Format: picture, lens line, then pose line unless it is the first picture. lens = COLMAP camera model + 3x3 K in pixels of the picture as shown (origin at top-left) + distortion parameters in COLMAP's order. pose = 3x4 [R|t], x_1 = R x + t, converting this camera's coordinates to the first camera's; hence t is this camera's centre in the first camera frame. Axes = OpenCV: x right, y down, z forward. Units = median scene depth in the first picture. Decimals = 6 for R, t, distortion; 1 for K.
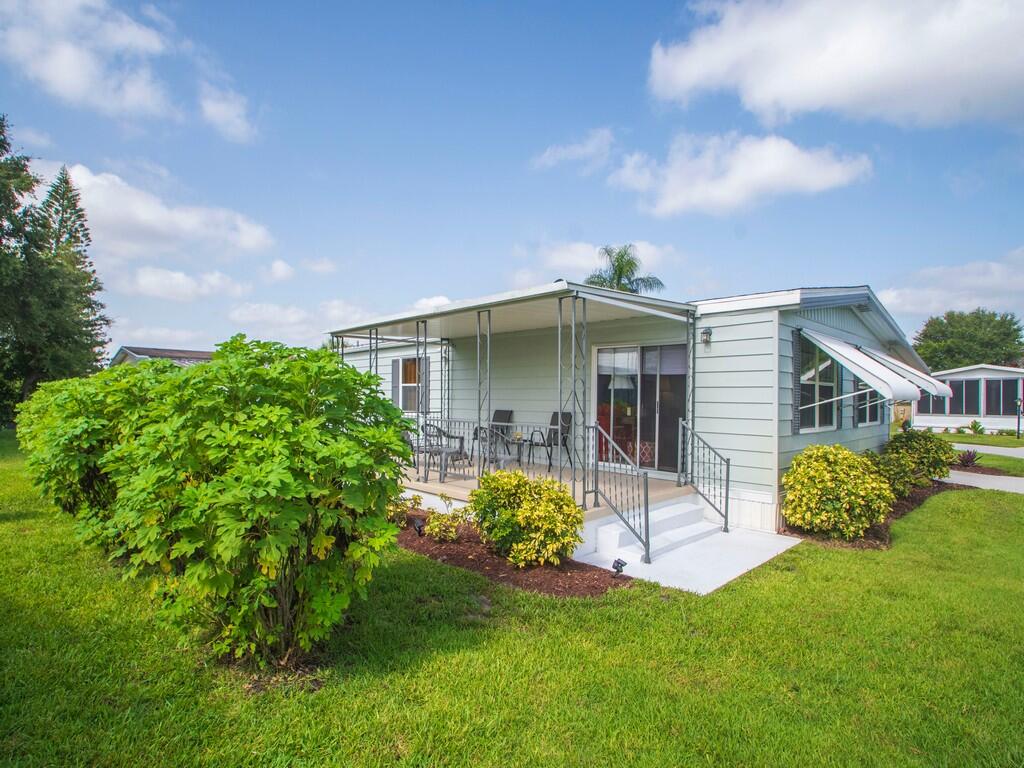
lens RADIAL K [[524.9, 0, 478.7], [0, 524.9, 391.4], [0, 0, 1]] dist [0.019786, -0.028704]
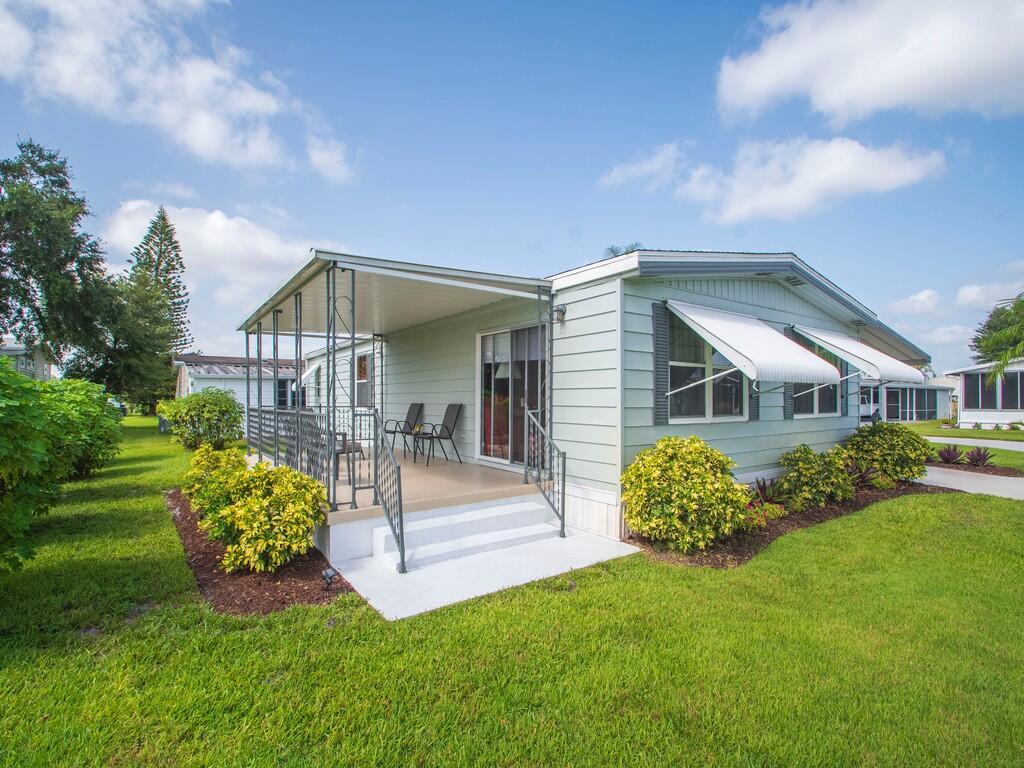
lens RADIAL K [[476.5, 0, 490.8], [0, 476.5, 389.9], [0, 0, 1]] dist [-0.016523, -0.000130]
pose [[0.989142, -0.011910, -0.146478, 0.199466], [0.010484, 0.999890, -0.010501, 0.013557], [0.146587, 0.008851, 0.989158, 0.088304]]
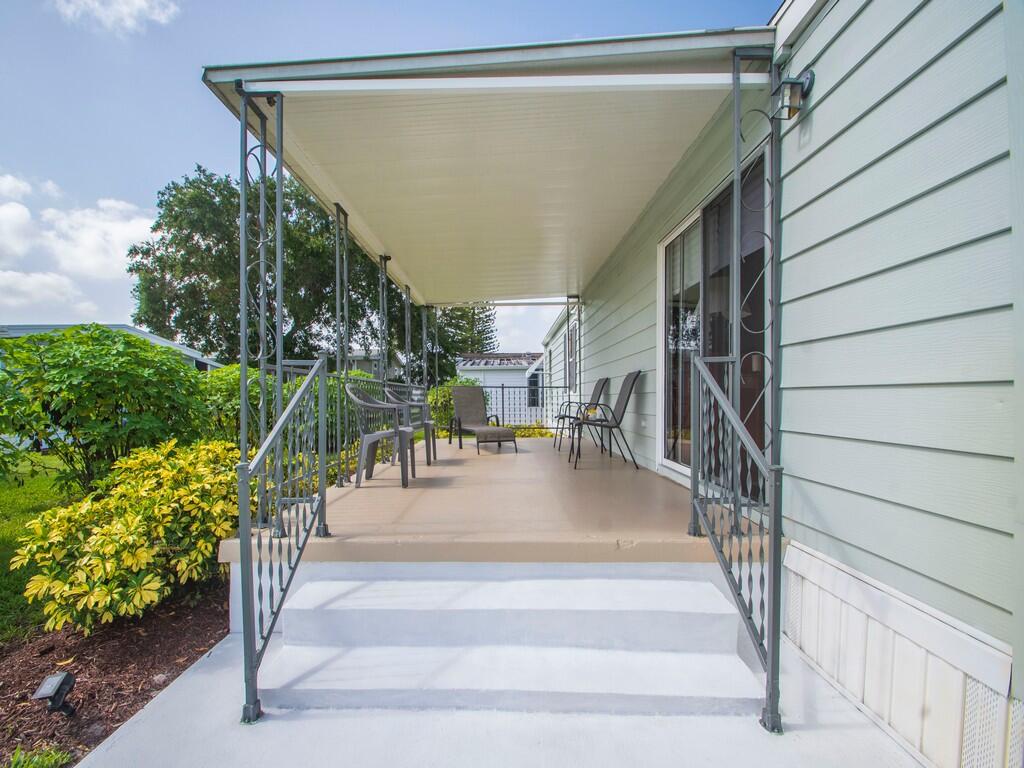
lens RADIAL K [[430.4, 0, 502.2], [0, 430.4, 394.3], [0, 0, 1]] dist [-0.002103, -0.000137]
pose [[0.712015, -0.016655, -0.701966, 0.224709], [0.018234, 0.999820, -0.005226, 0.037285], [0.701927, -0.009079, 0.712191, 0.311633]]
